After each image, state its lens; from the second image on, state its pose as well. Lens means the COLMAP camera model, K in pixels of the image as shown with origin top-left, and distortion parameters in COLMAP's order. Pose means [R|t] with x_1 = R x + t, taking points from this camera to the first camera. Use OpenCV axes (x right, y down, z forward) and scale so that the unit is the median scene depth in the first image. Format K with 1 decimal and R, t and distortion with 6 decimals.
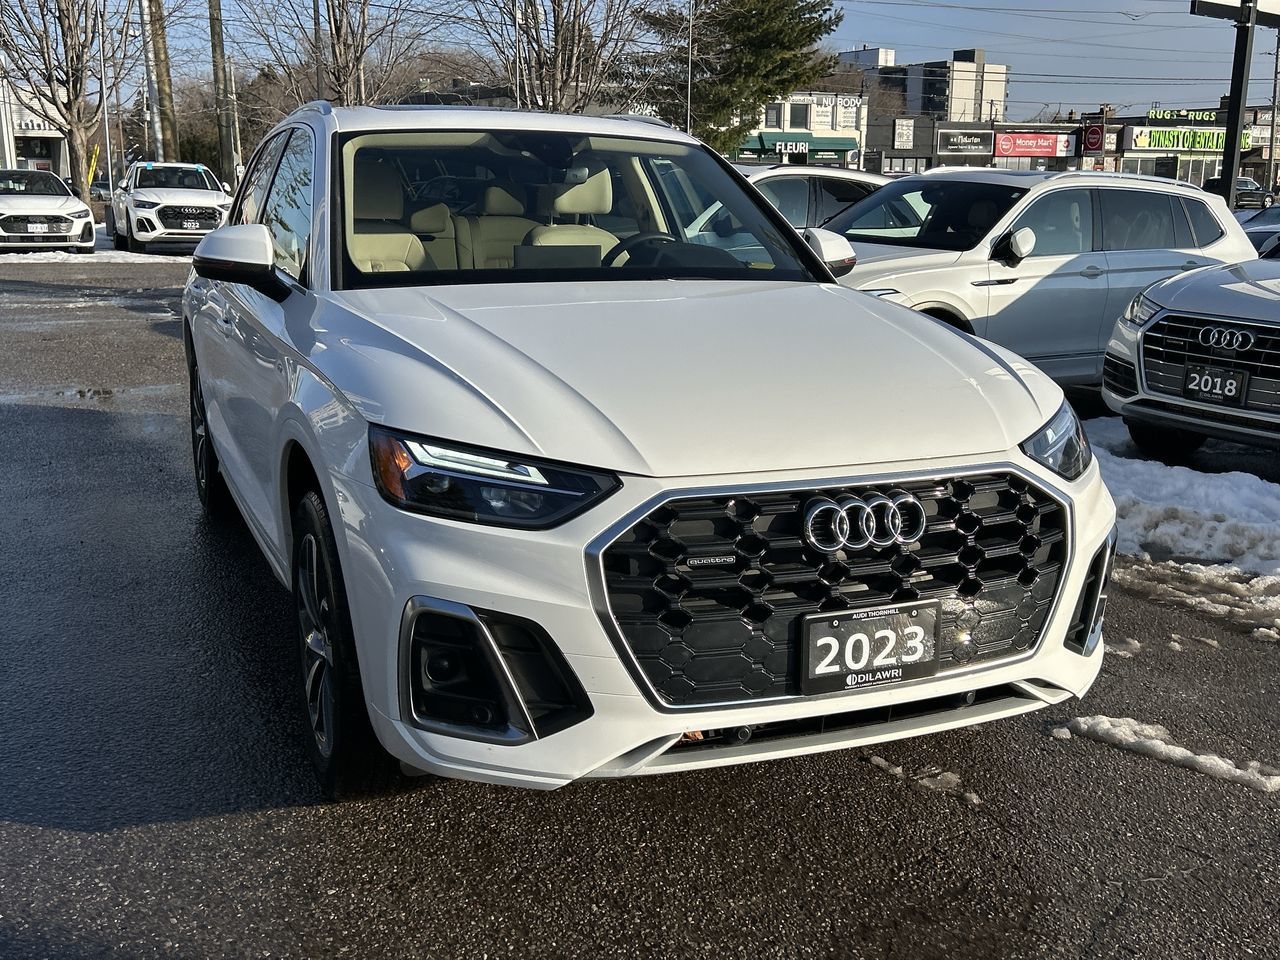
lens RADIAL K [[1320.8, 0, 632.8], [0, 1320.8, 476.4], [0, 0, 1]] dist [0.032931, 0.000000]
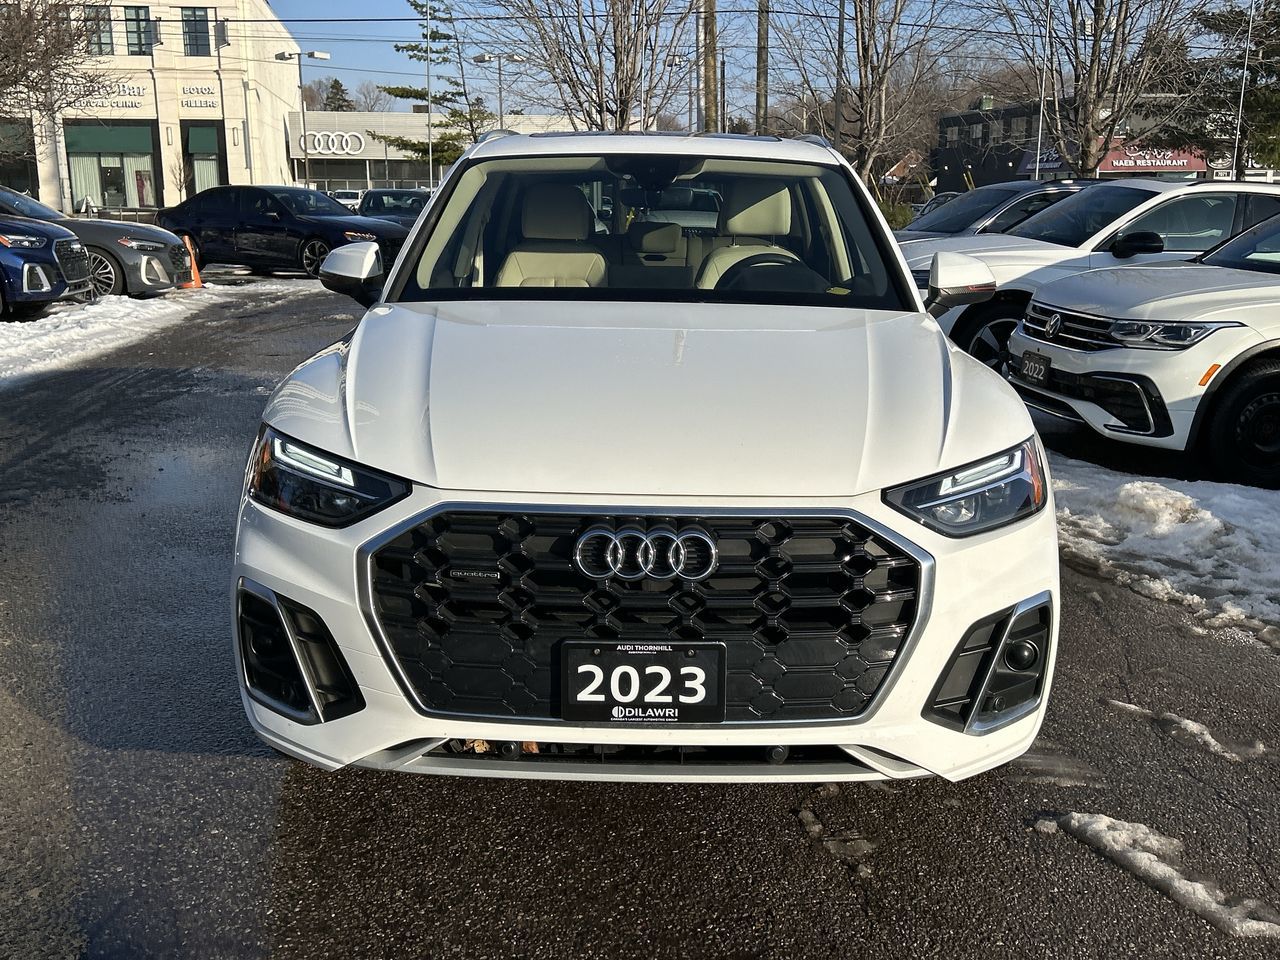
lens RADIAL K [[1320.8, 0, 631.4], [0, 1320.8, 485.1], [0, 0, 1]] dist [0.032931, 0.000000]
pose [[0.916794, 0.083057, -0.390627, 0.538737], [-0.085870, 0.996253, 0.010293, -0.024796], [0.390019, 0.024107, 0.920491, 0.096343]]
